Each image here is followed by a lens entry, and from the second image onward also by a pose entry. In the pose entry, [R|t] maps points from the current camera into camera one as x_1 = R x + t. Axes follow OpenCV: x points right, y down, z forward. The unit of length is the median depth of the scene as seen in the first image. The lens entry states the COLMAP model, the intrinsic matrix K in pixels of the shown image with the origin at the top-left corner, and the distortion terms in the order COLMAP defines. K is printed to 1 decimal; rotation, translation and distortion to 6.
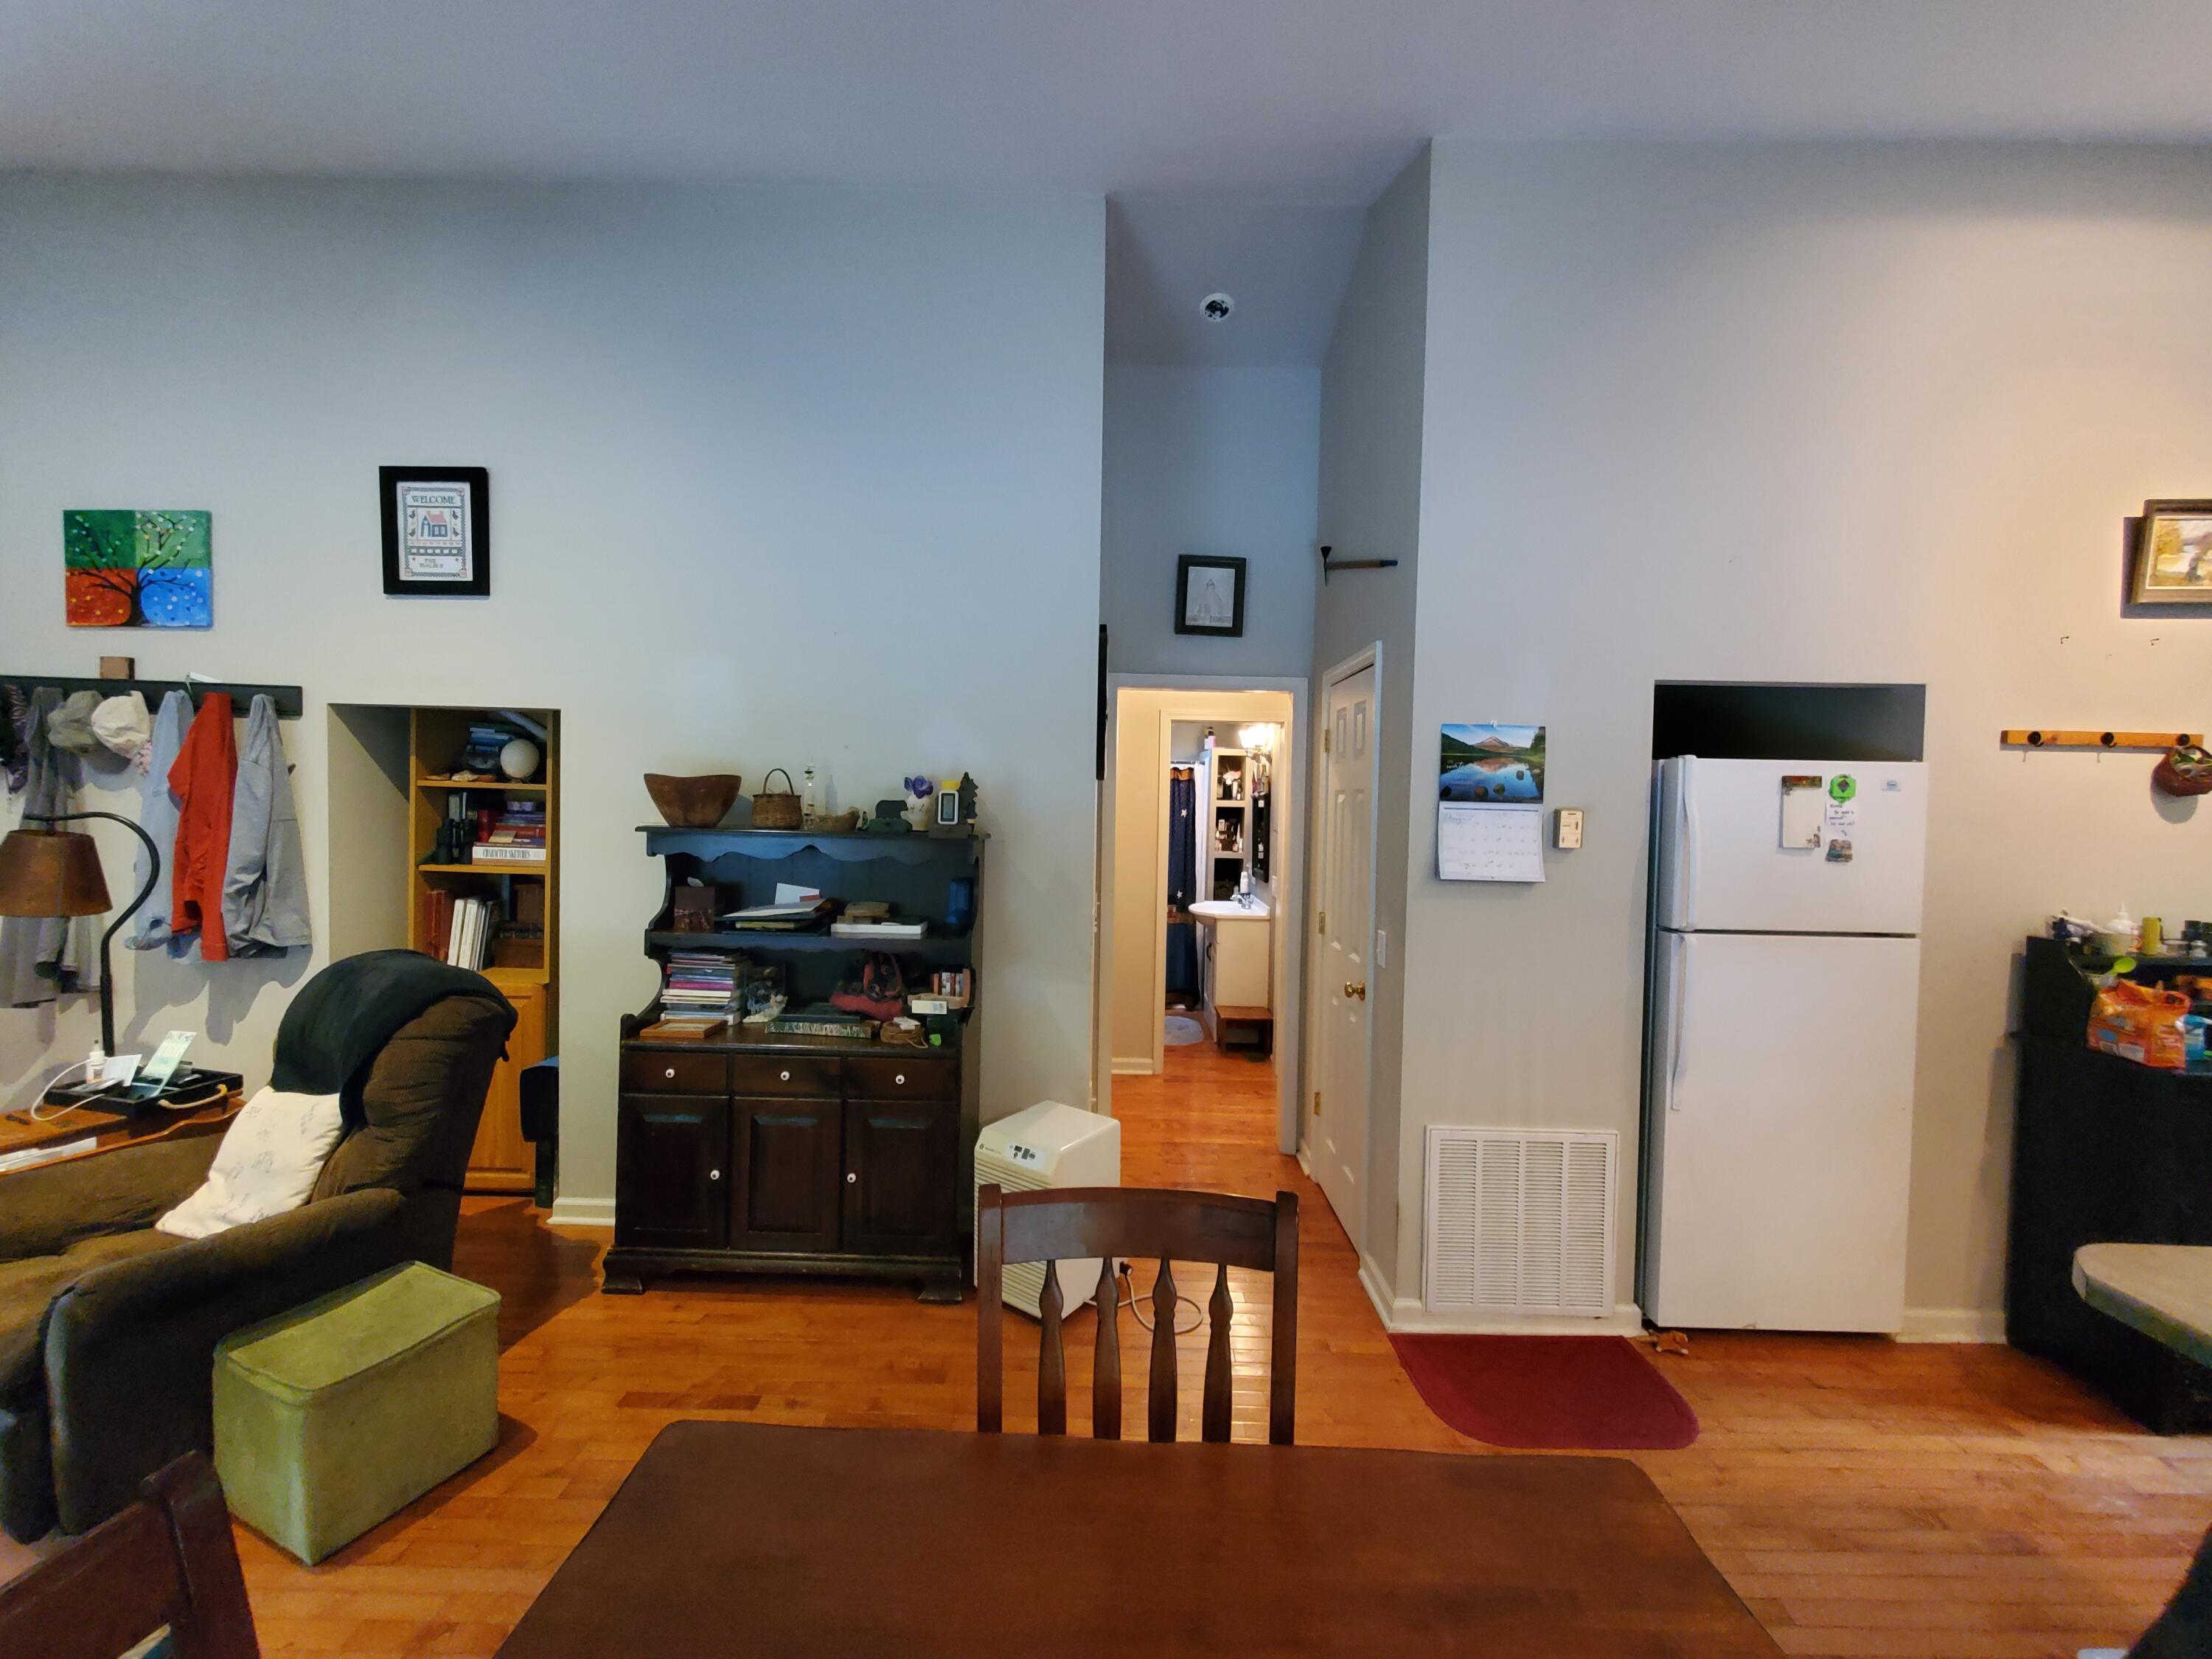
lens RADIAL K [[869.3, 0, 1103.8], [0, 869.3, 822.3], [0, 0, 1]] dist [0.002329, -0.001991]
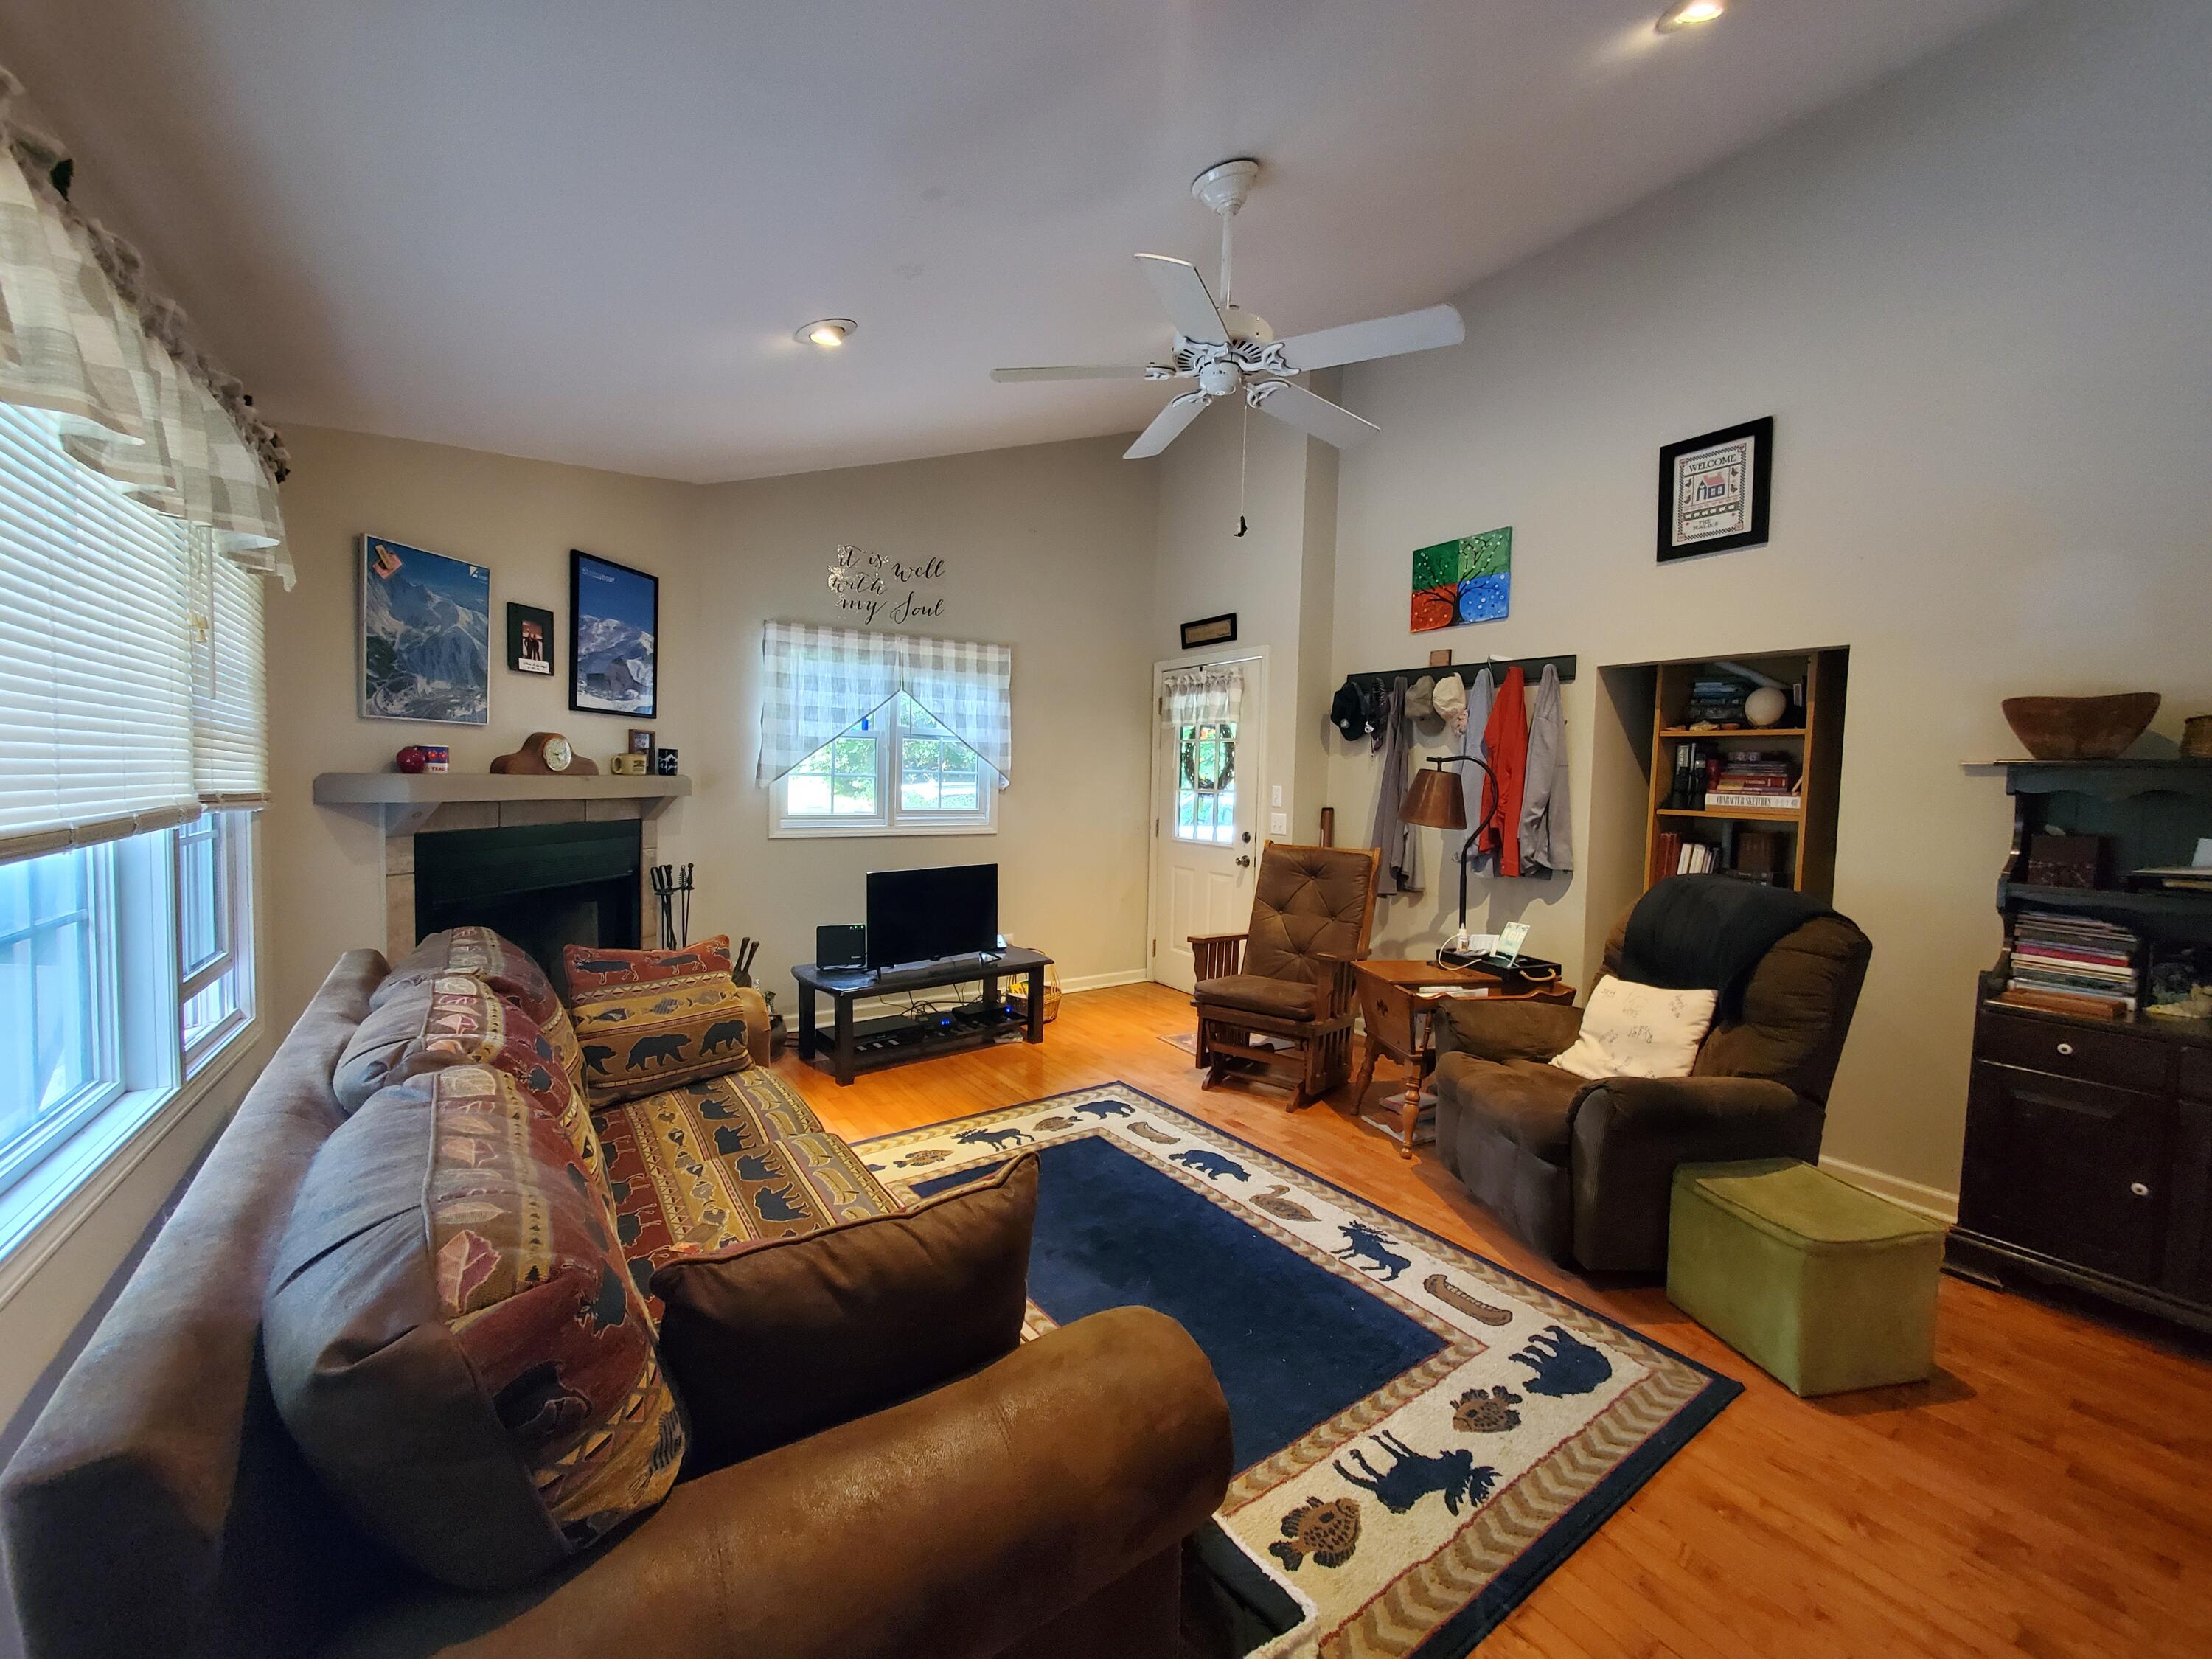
lens RADIAL K [[869.3, 0, 1101.6], [0, 869.3, 822.0], [0, 0, 1]] dist [0.002329, -0.001991]
pose [[0.561054, 0.032902, -0.827125, -0.300052], [-0.033519, 0.999293, 0.017014, 0.077871], [0.827100, 0.018178, 0.561760, -0.217541]]
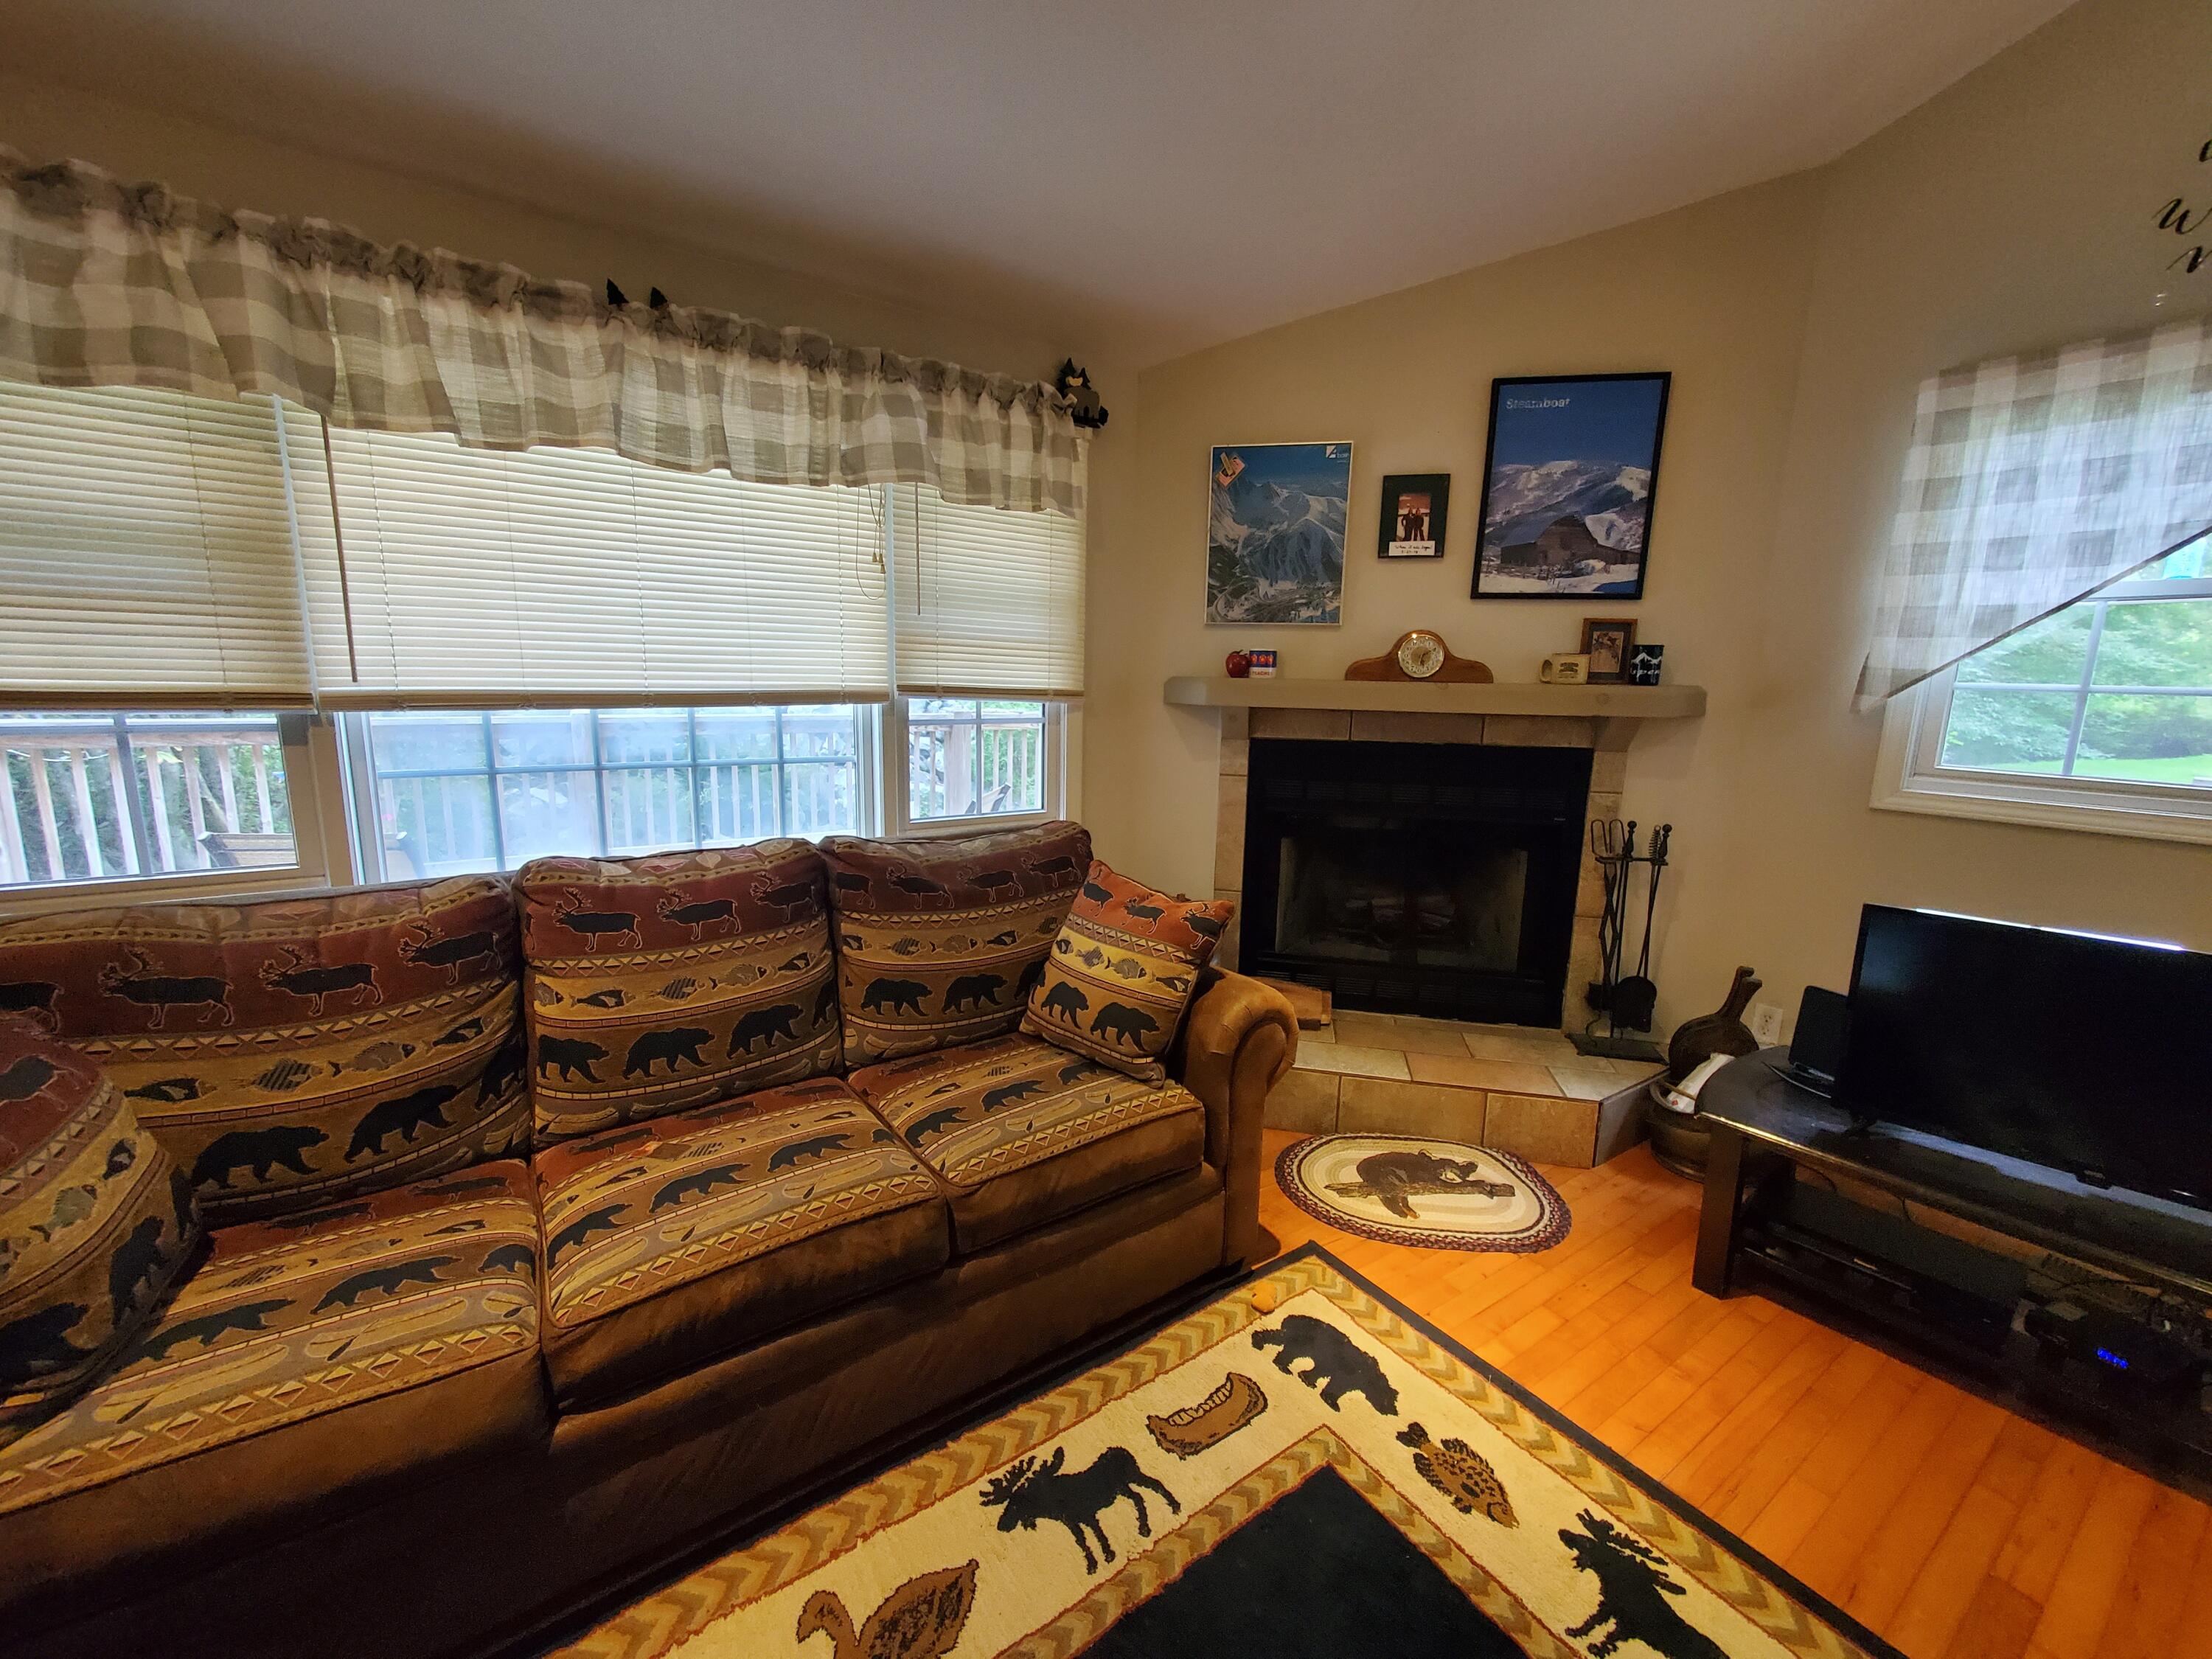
lens RADIAL K [[869.3, 0, 1102.9], [0, 869.3, 821.6], [0, 0, 1]] dist [0.002329, -0.001991]
pose [[-0.834138, 0.054786, -0.548828, -0.827301], [-0.054310, 0.982060, 0.180576, 0.057465], [0.548875, 0.180432, -0.816199, 0.409621]]
